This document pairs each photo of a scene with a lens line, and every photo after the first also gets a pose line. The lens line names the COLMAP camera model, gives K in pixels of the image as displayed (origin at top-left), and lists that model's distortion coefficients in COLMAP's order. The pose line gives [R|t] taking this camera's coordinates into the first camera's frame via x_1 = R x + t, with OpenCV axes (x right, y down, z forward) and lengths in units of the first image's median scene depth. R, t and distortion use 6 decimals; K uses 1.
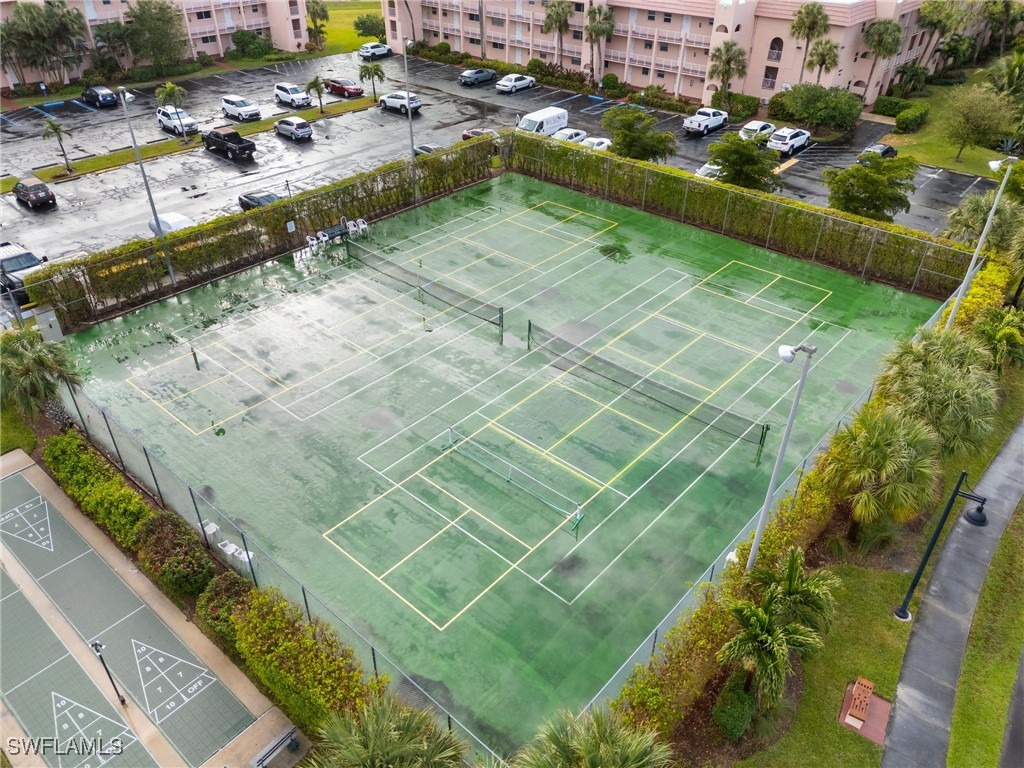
lens RADIAL K [[755.3, 0, 509.4], [0, 755.3, 384.6], [0, 0, 1]] dist [0.097047, -0.100595]
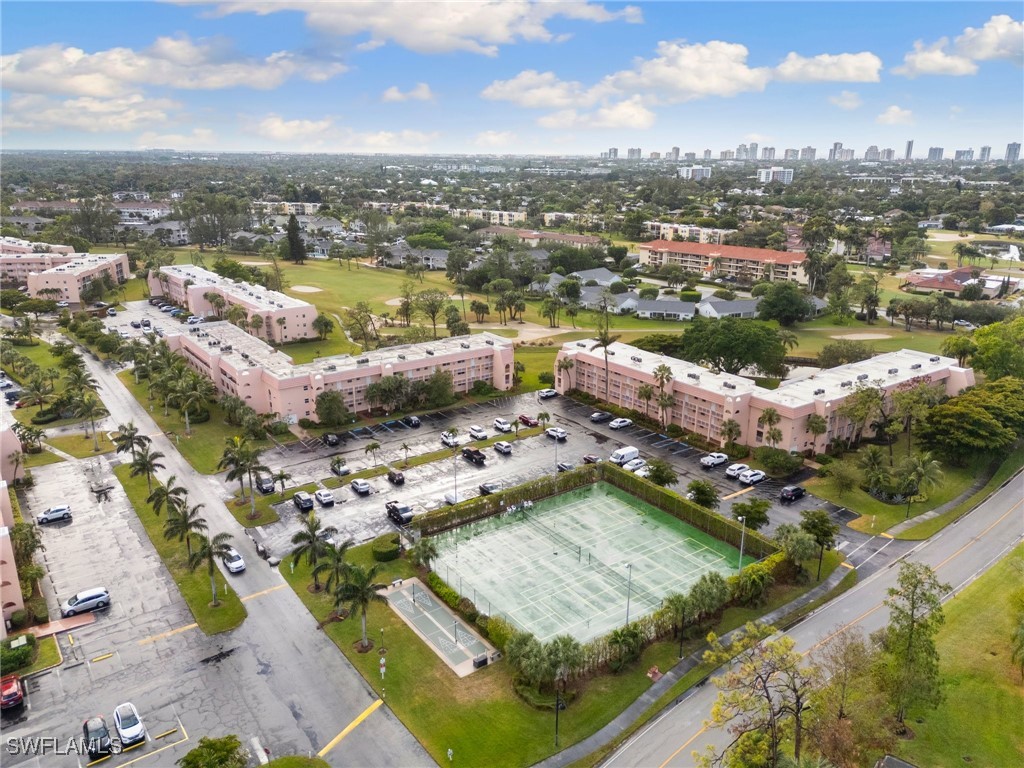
lens RADIAL K [[755.3, 0, 509.4], [0, 755.3, 384.6], [0, 0, 1]] dist [0.097047, -0.100595]
pose [[0.974820, 0.065945, -0.213020, 0.160799], [-0.125726, 0.951500, -0.280785, 0.076587], [0.184172, 0.300497, 0.935832, -0.969216]]
